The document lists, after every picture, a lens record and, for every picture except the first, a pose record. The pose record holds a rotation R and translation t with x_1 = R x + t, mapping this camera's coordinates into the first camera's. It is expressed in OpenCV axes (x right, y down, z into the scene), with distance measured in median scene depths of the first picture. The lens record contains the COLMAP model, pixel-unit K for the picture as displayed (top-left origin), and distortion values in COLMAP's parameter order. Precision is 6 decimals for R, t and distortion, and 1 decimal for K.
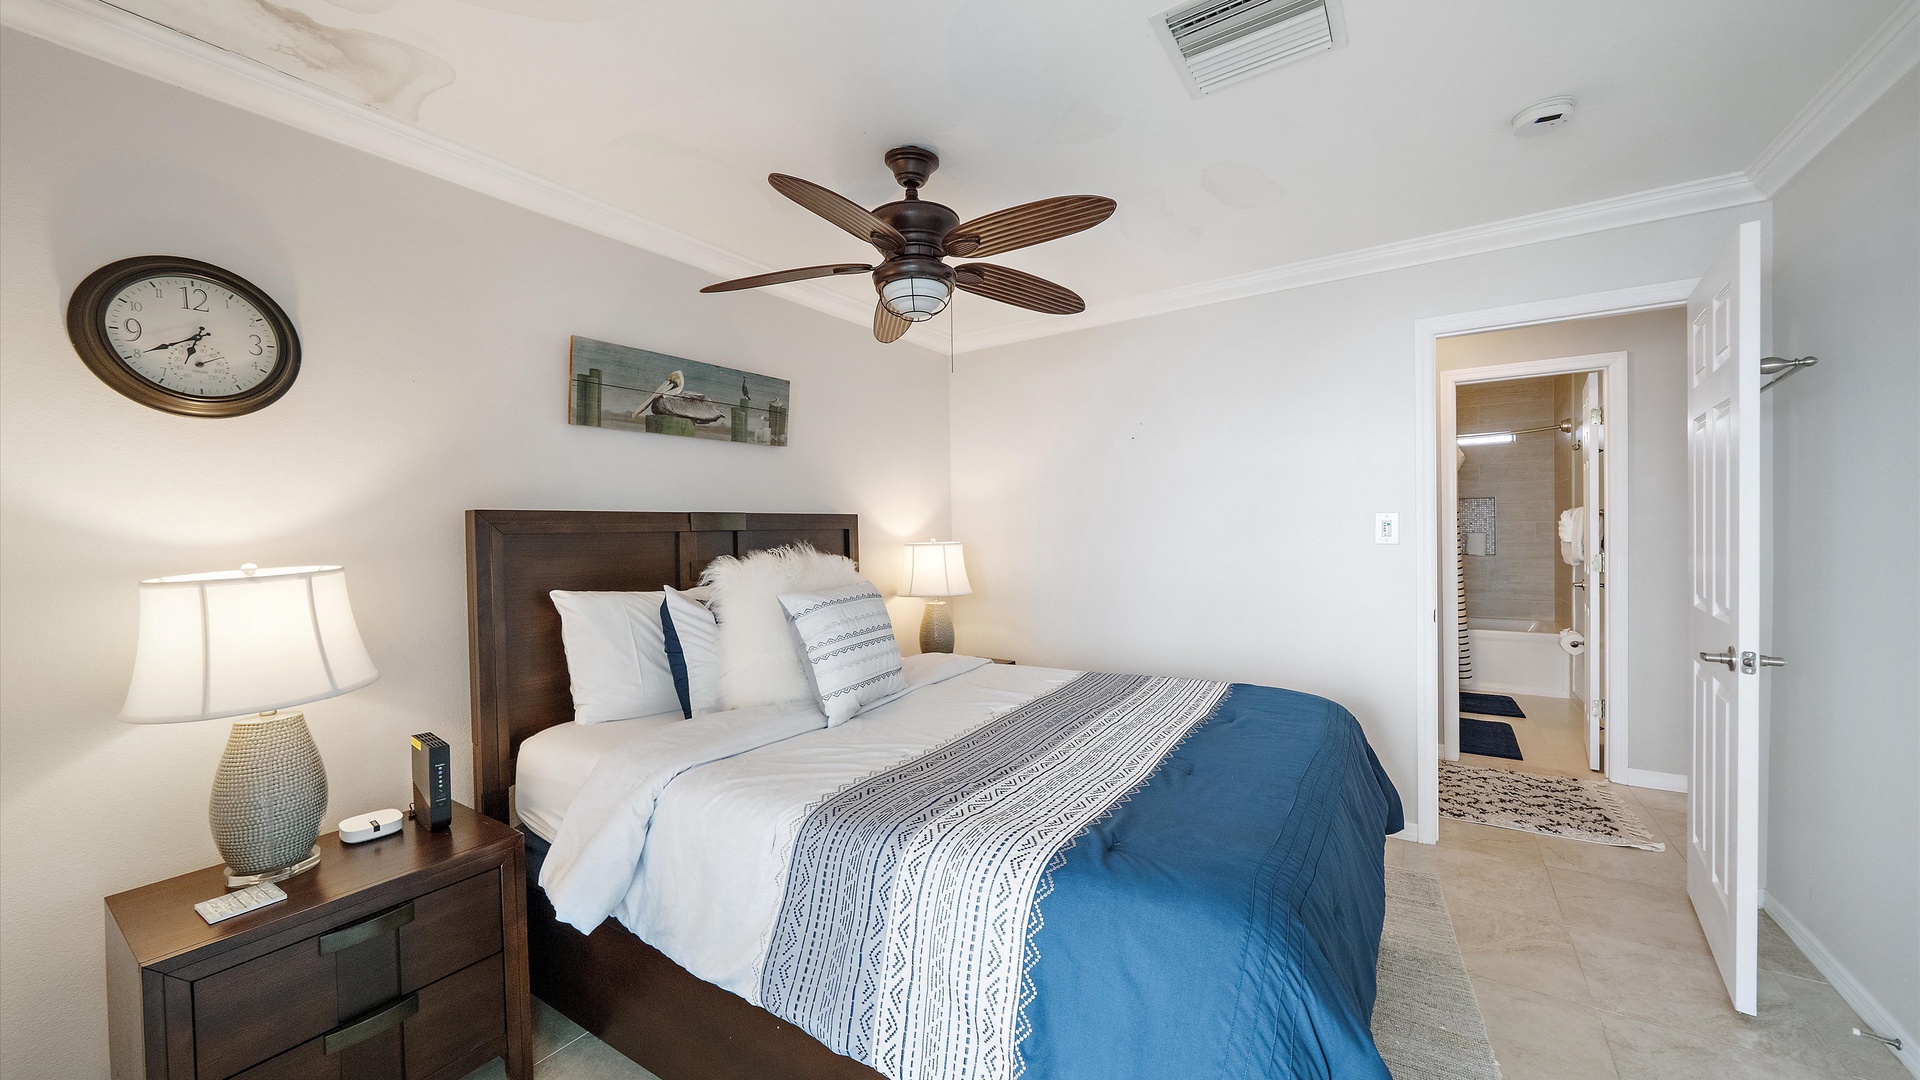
lens RADIAL K [[694.7, 0, 965.0], [0, 694.7, 534.9], [0, 0, 1]] dist [-0.004438, 0.000312]
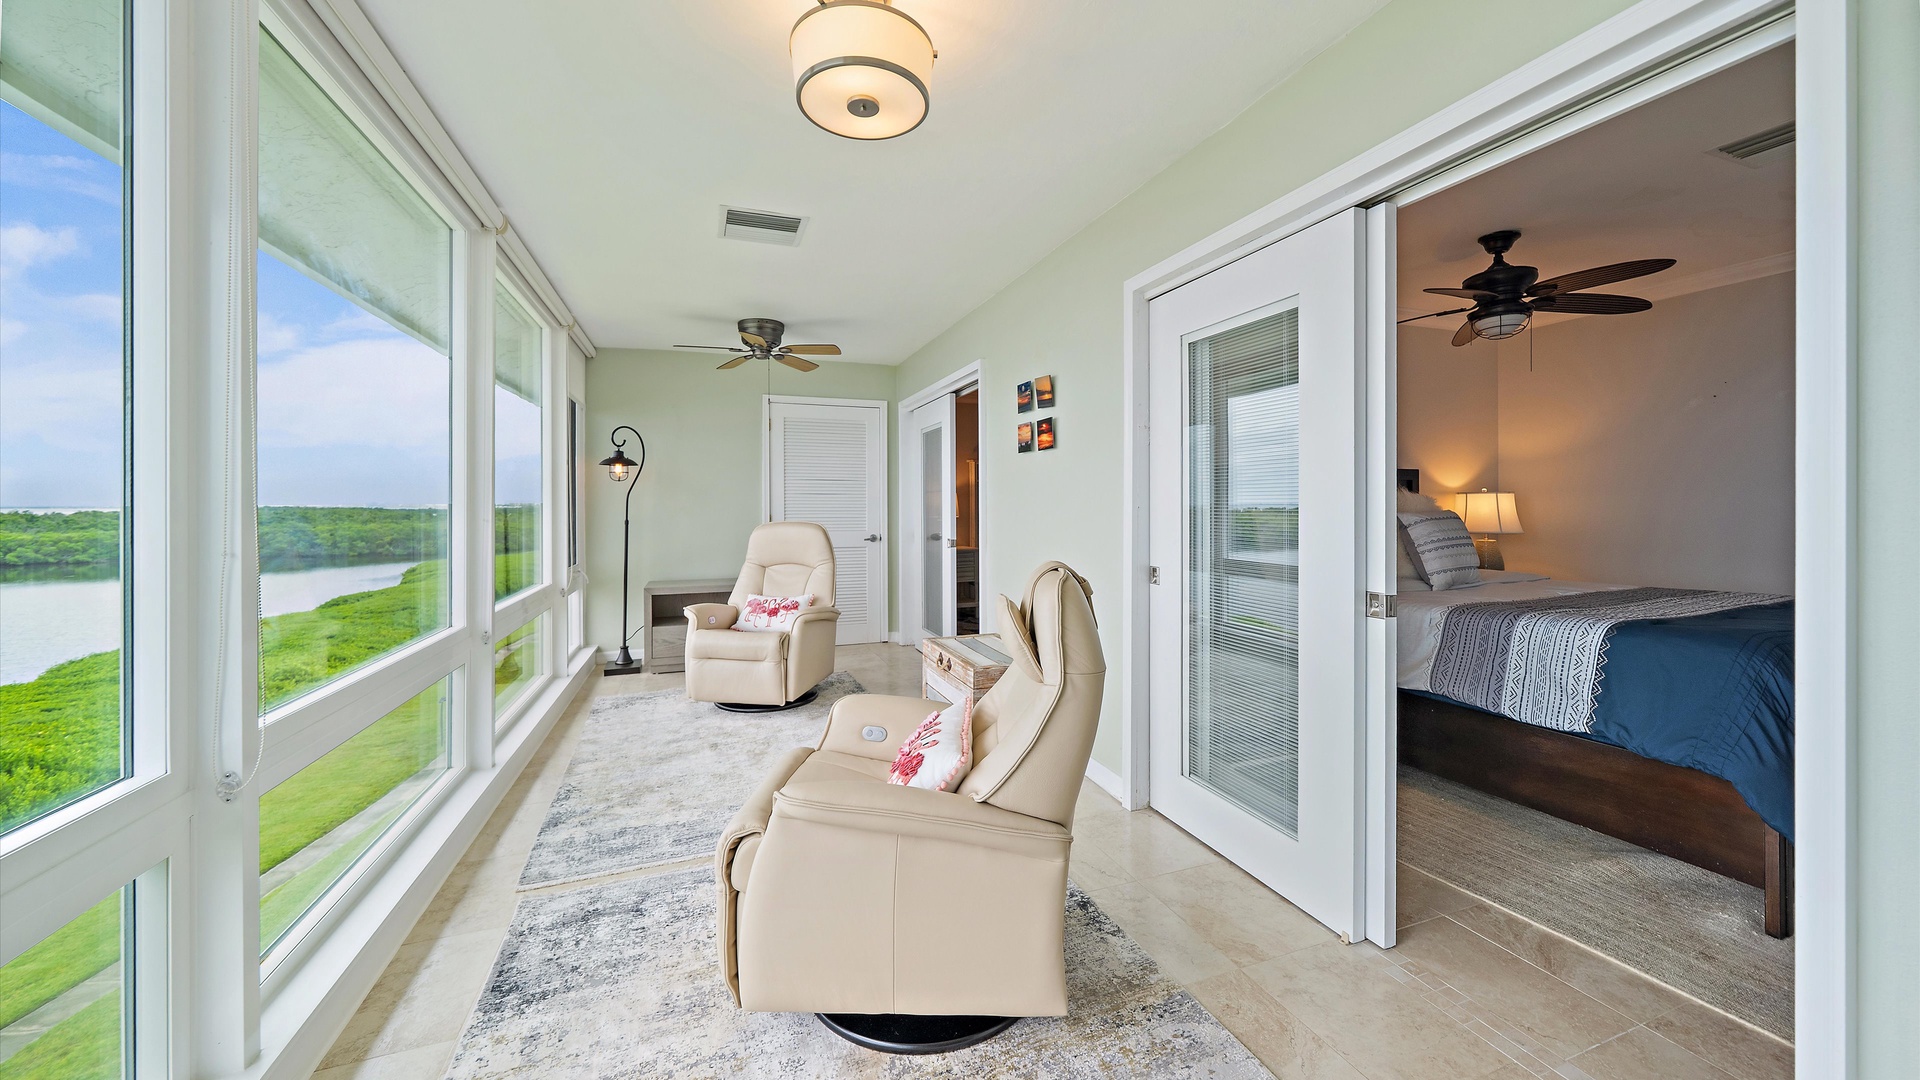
lens RADIAL K [[687.8, 0, 976.2], [0, 687.8, 509.4], [0, 0, 1]] dist [-0.002227, 0.000034]
pose [[0.817432, 0.015787, -0.575809, -0.166086], [-0.012150, 0.999875, 0.010164, 0.085836], [0.575897, -0.001313, 0.817521, -1.134754]]
